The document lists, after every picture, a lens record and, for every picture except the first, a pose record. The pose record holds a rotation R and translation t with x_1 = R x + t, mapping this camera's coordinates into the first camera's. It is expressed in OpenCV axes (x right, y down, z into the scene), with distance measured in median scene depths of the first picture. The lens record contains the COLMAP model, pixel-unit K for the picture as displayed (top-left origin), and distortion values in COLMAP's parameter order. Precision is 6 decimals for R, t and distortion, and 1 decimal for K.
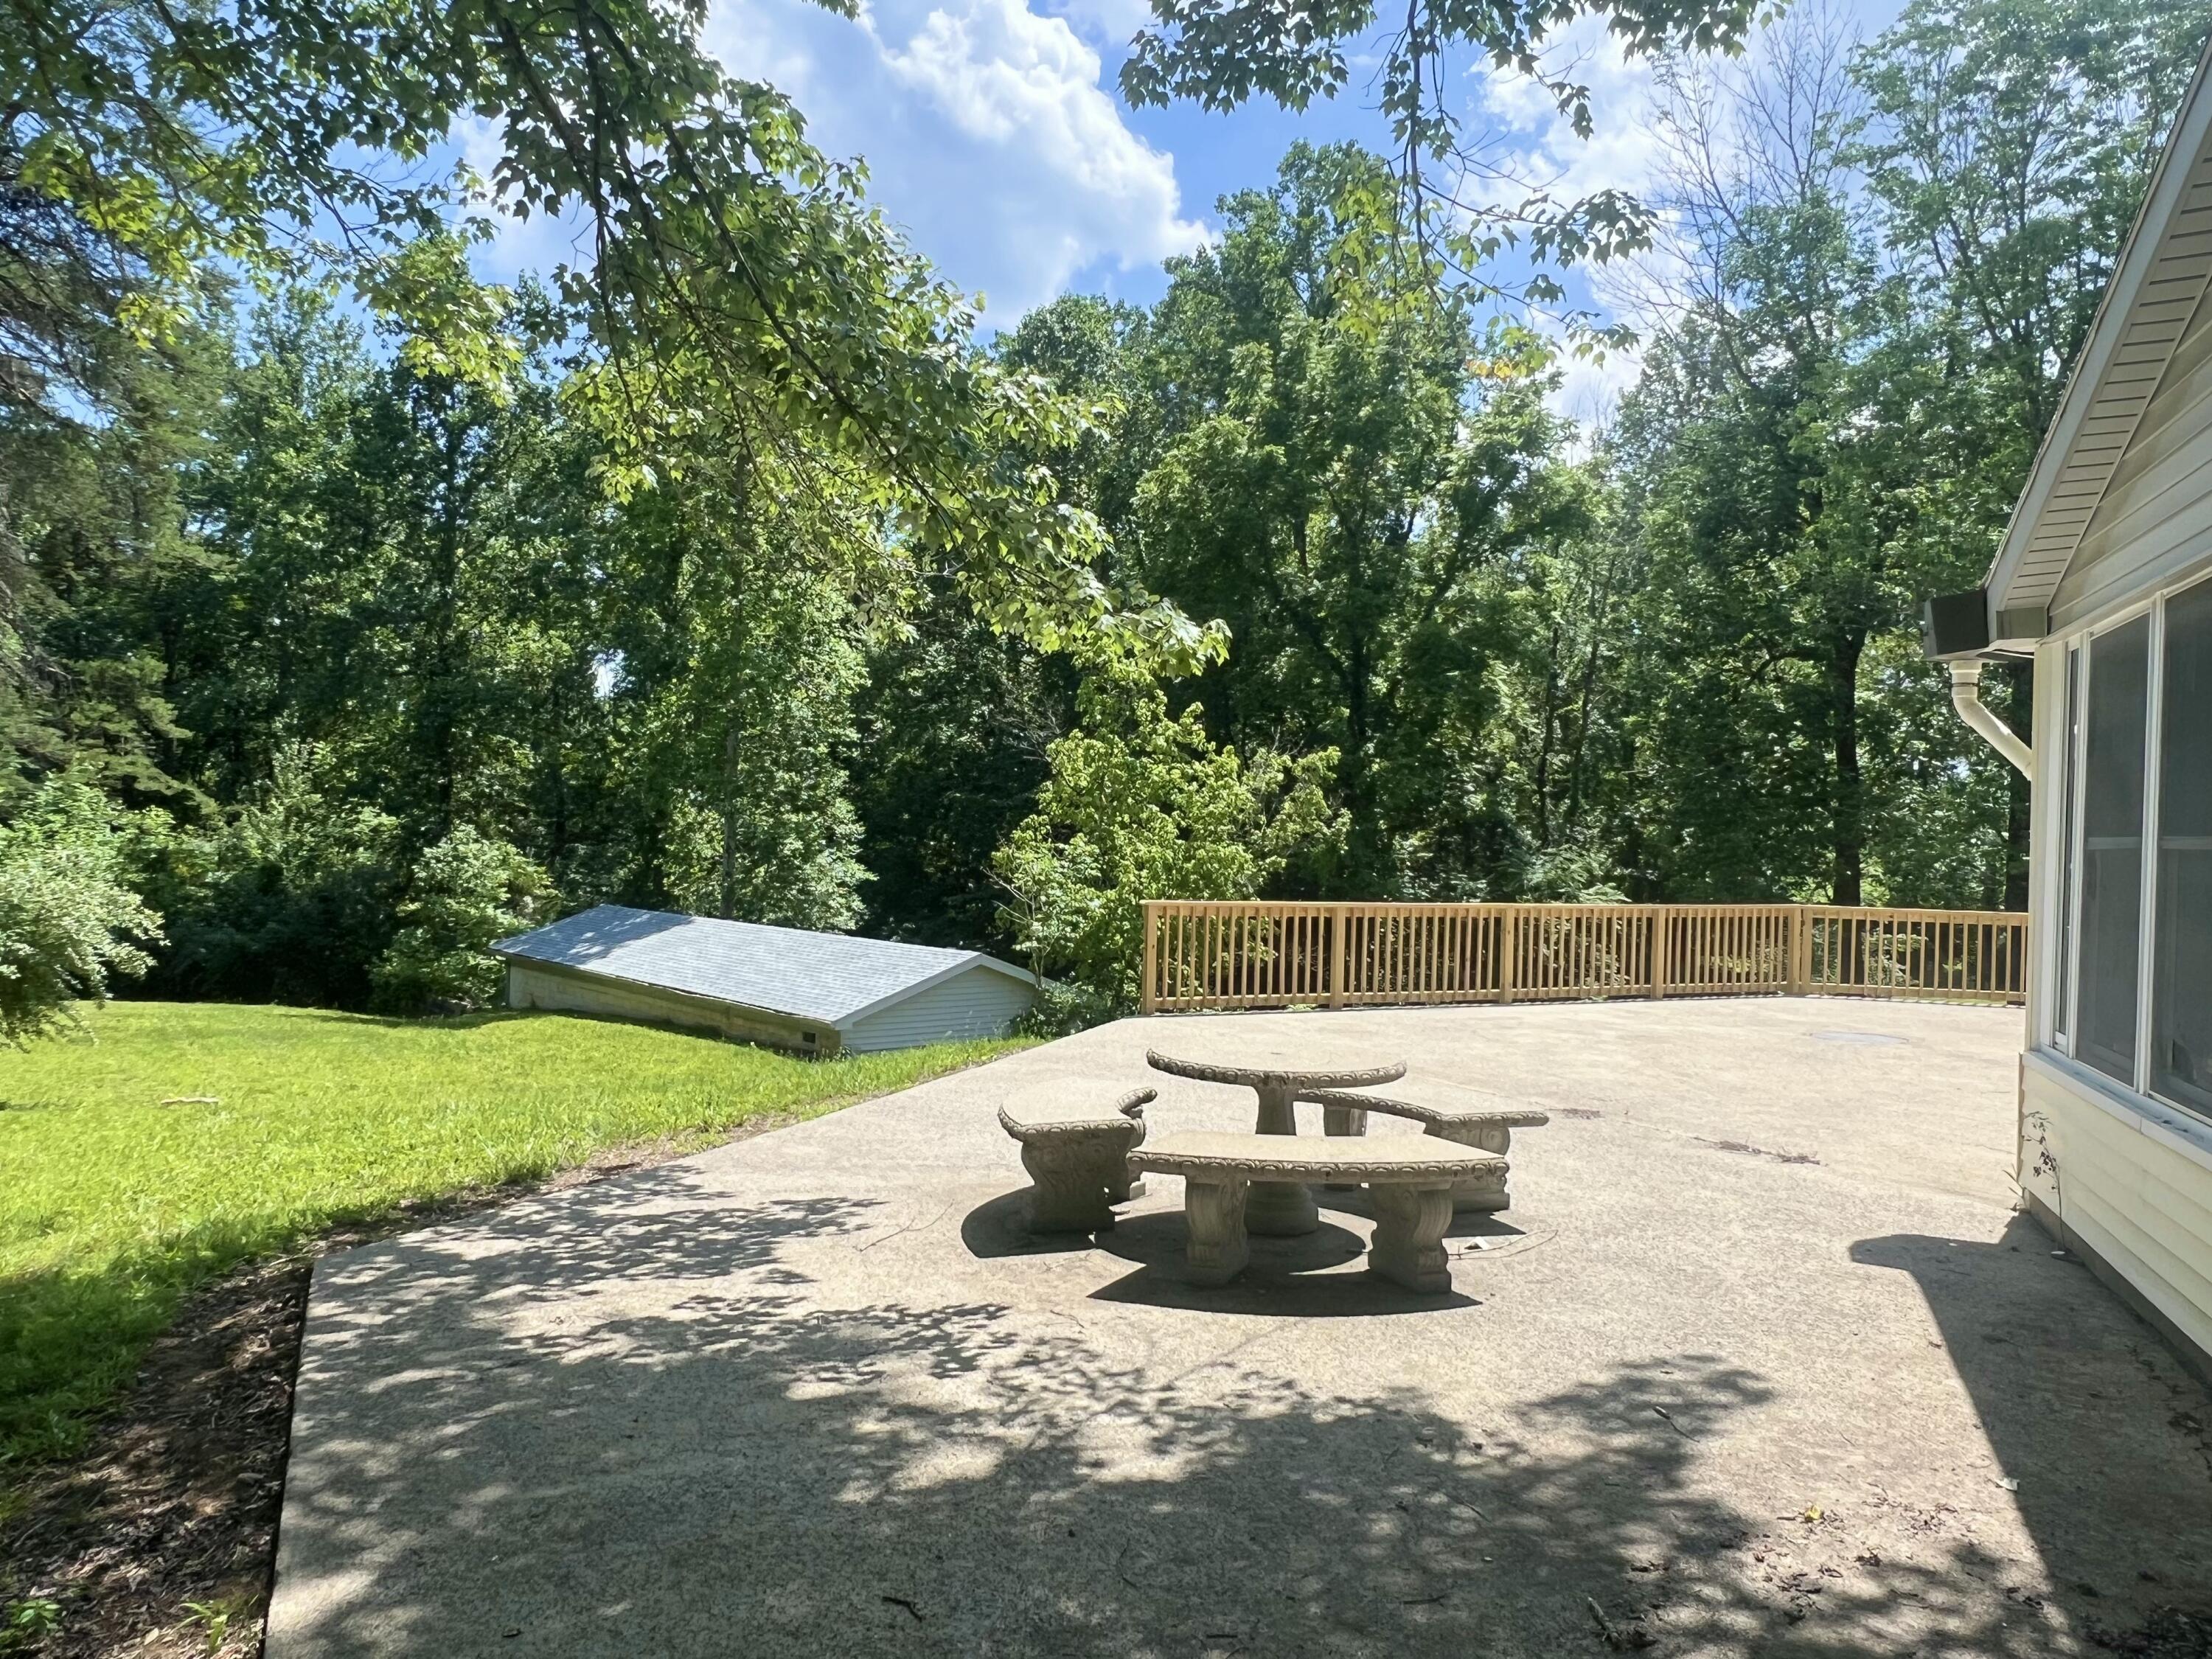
lens RADIAL K [[1507.0, 0, 1113.2], [0, 1507.0, 828.7], [0, 0, 1]] dist [0.017254, 0.001141]
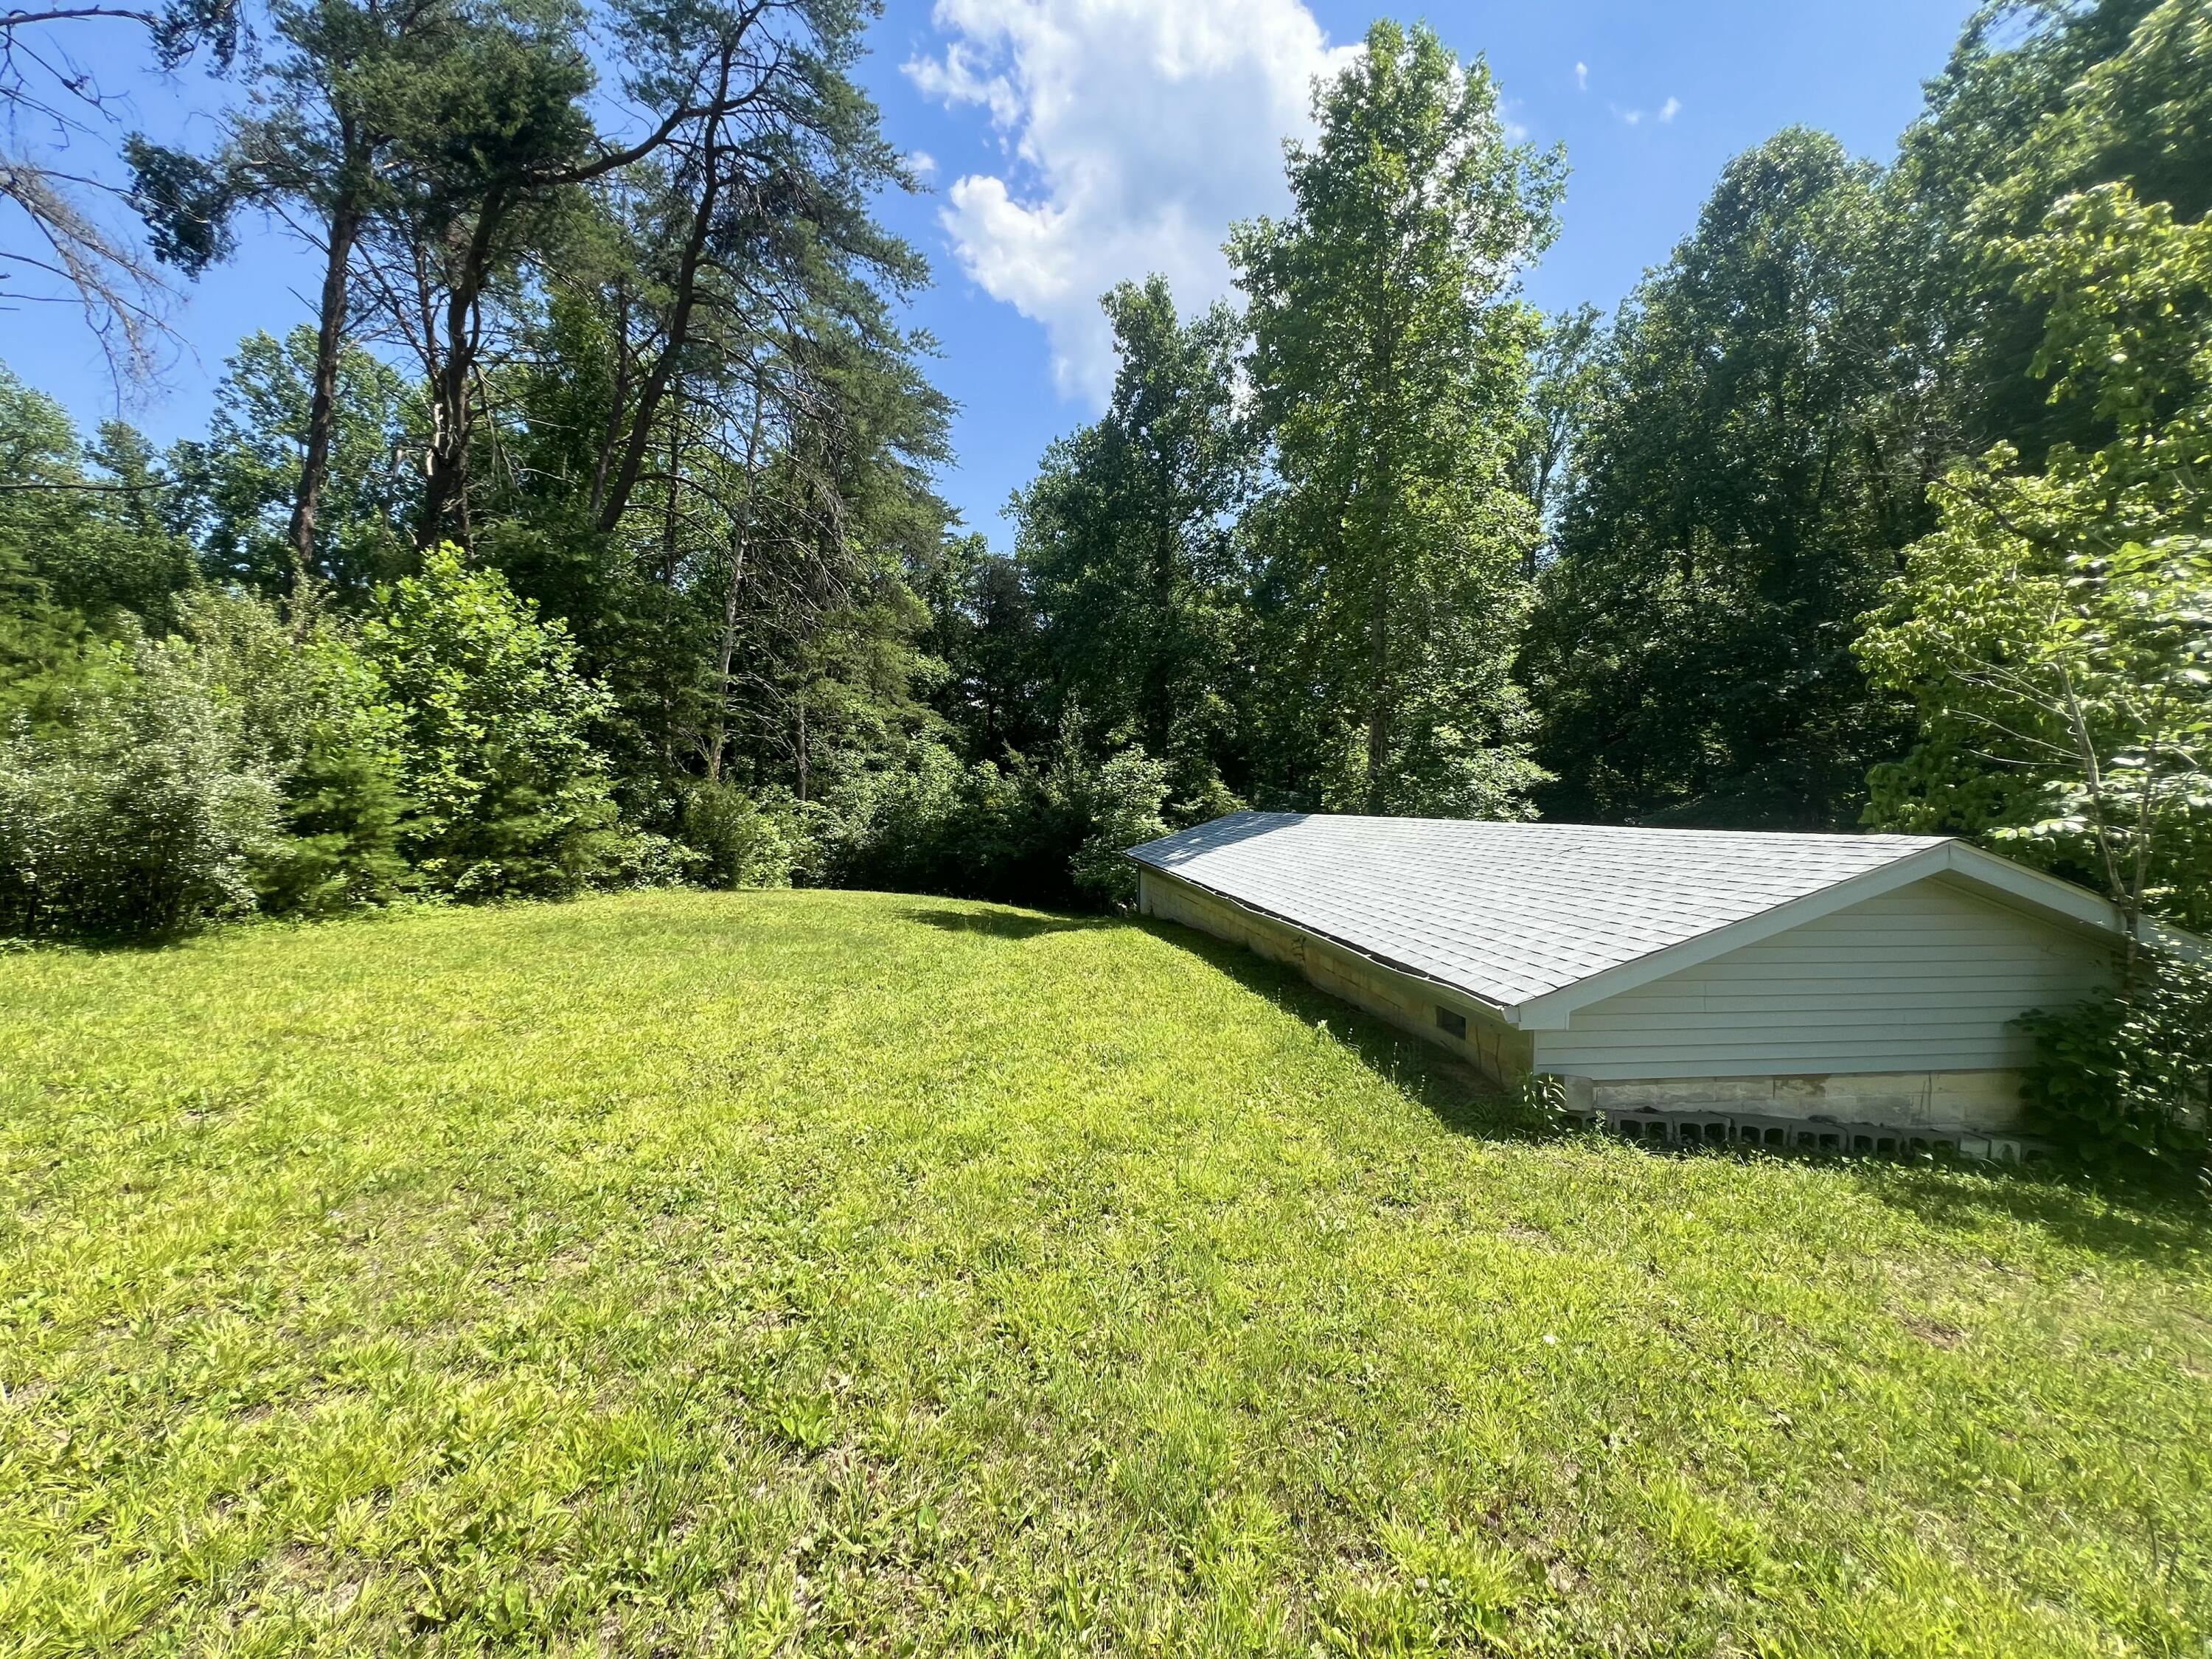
lens RADIAL K [[884.6, 0, 1107.3], [0, 884.6, 828.8], [0, 0, 1]] dist [0.000825, 0.000059]
pose [[0.830693, 0.000205, -0.556730, -0.093940], [0.010836, 0.999805, 0.016537, 0.049044], [0.556625, -0.019770, 0.830529, 0.475124]]
